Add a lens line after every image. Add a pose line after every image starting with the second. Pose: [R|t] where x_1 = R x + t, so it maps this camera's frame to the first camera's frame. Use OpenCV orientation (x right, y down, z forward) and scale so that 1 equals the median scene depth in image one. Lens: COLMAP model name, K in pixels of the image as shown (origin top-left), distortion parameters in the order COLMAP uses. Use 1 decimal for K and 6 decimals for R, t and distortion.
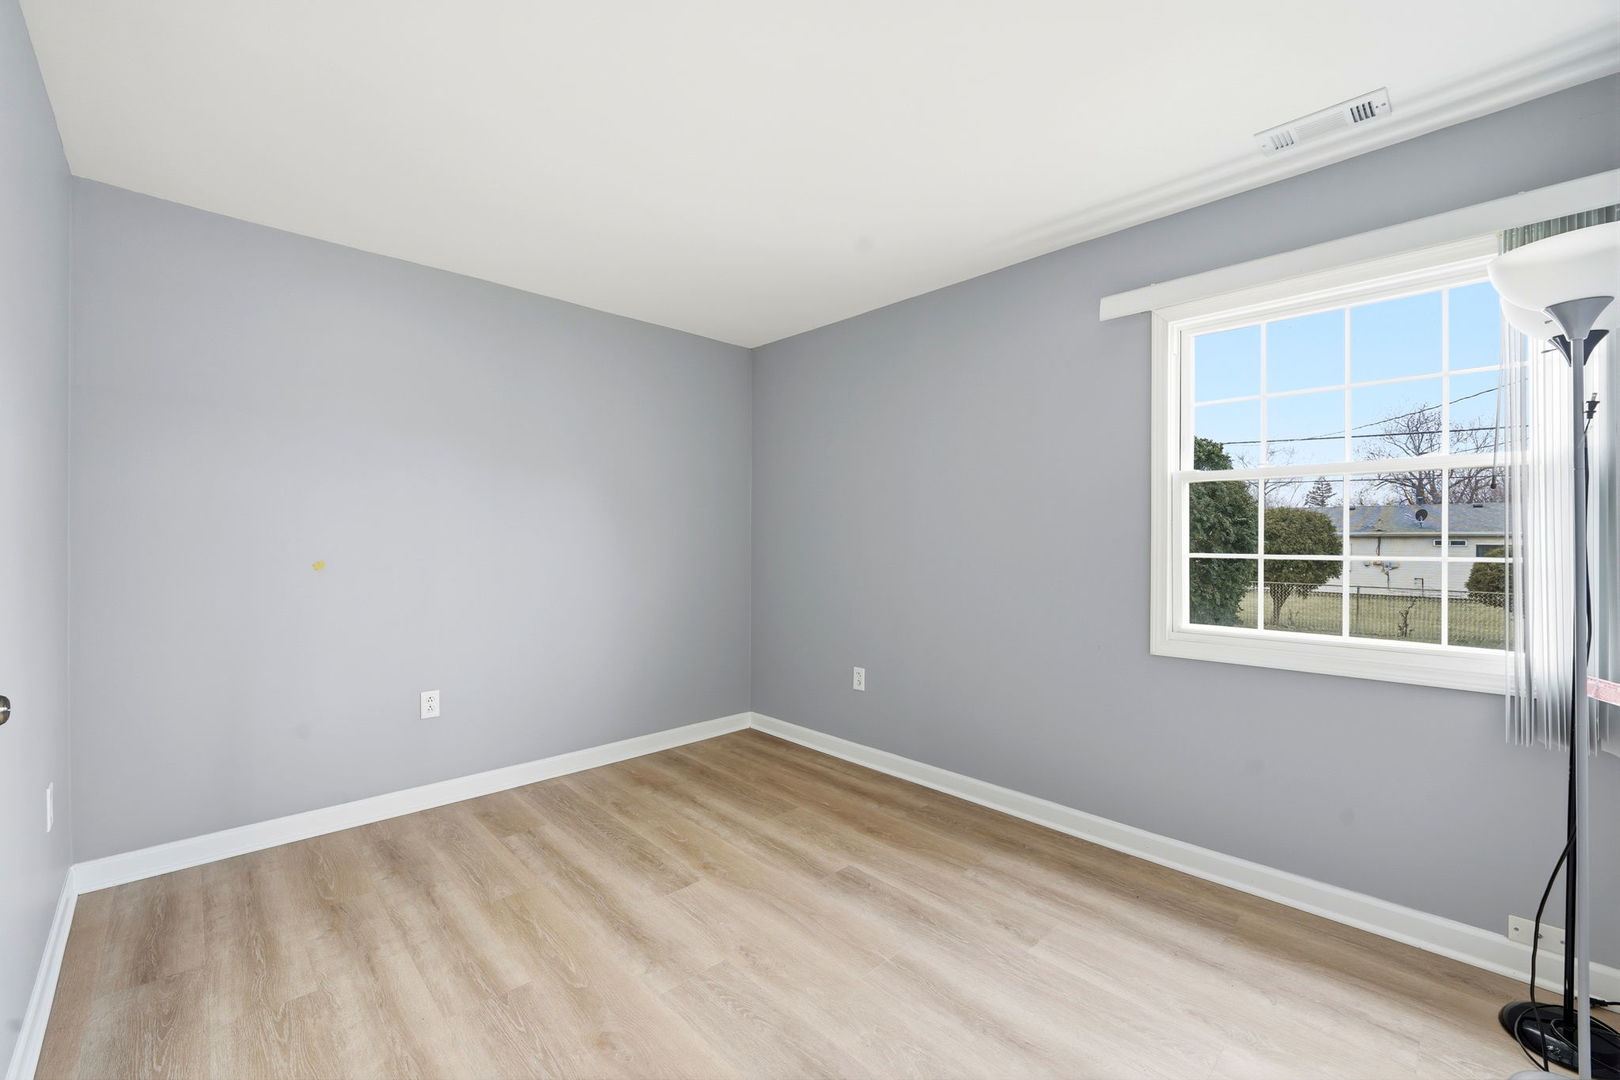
lens RADIAL K [[674.3, 0, 800.6], [0, 674.3, 534.1], [0, 0, 1]] dist [-0.005148, -0.000633]
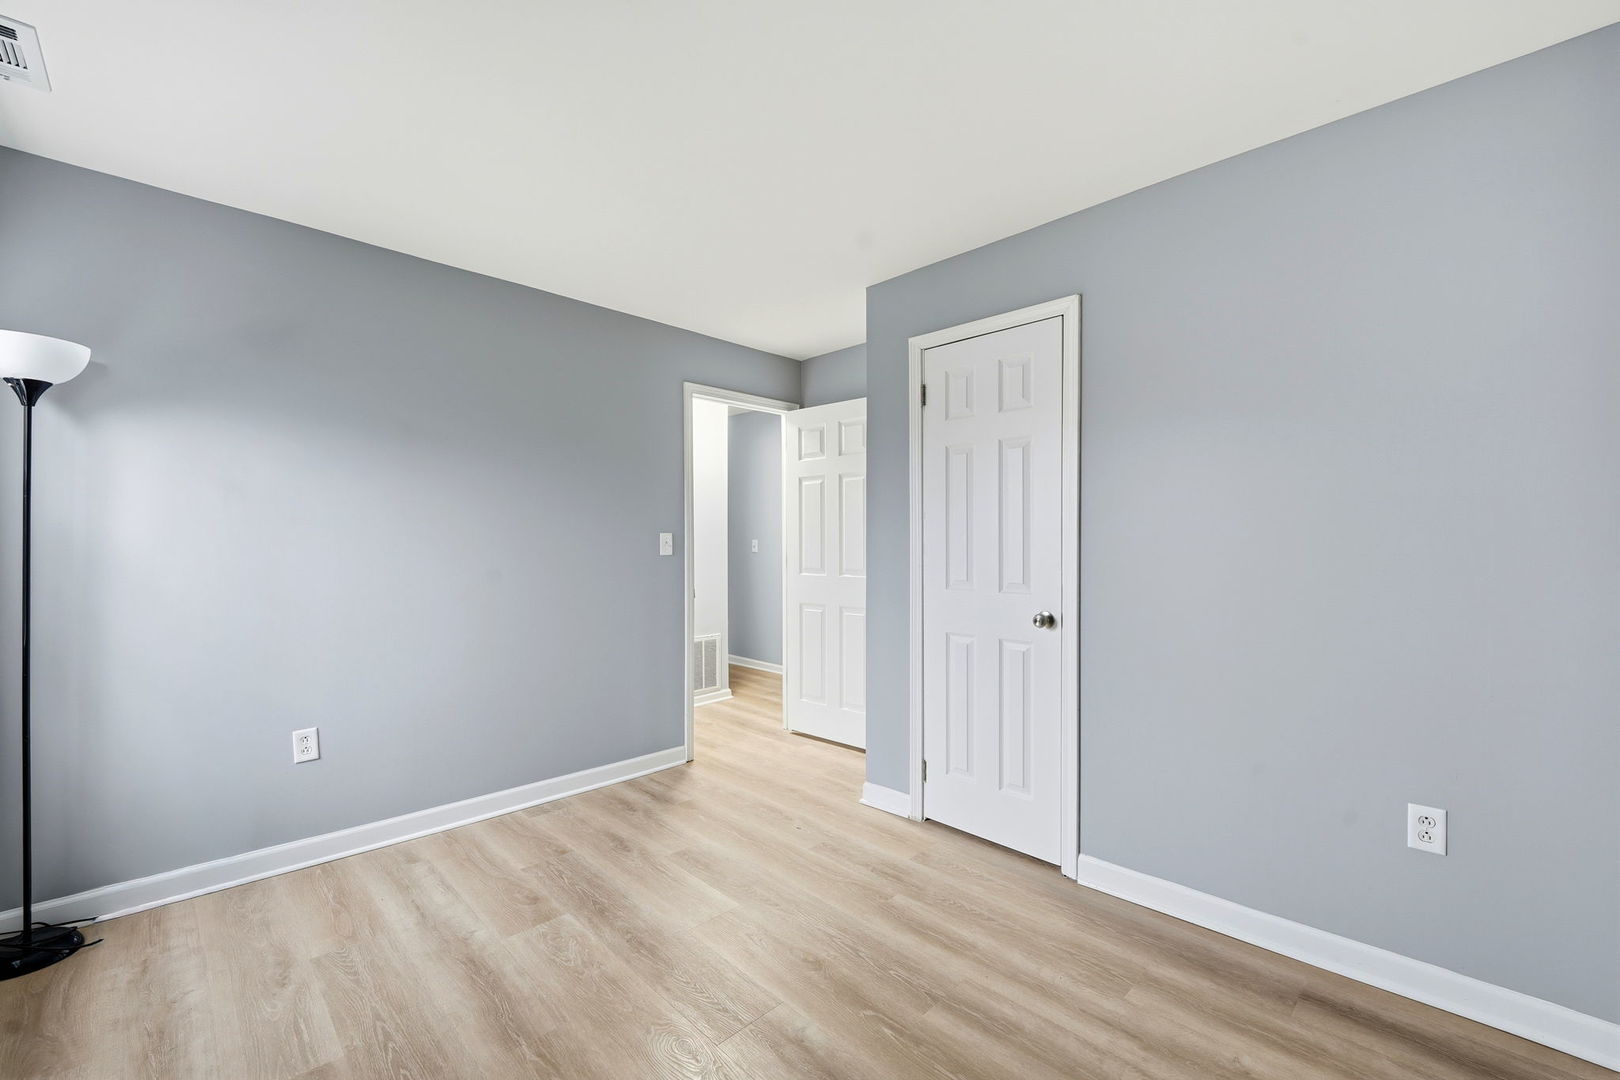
lens RADIAL K [[674.3, 0, 800.6], [0, 674.3, 534.1], [0, 0, 1]] dist [-0.005148, -0.000633]
pose [[-0.999802, 0.000936, -0.019873, -0.222765], [0.001195, 0.999915, -0.013021, 0.000693], [0.019859, -0.013043, -0.999718, 2.036565]]
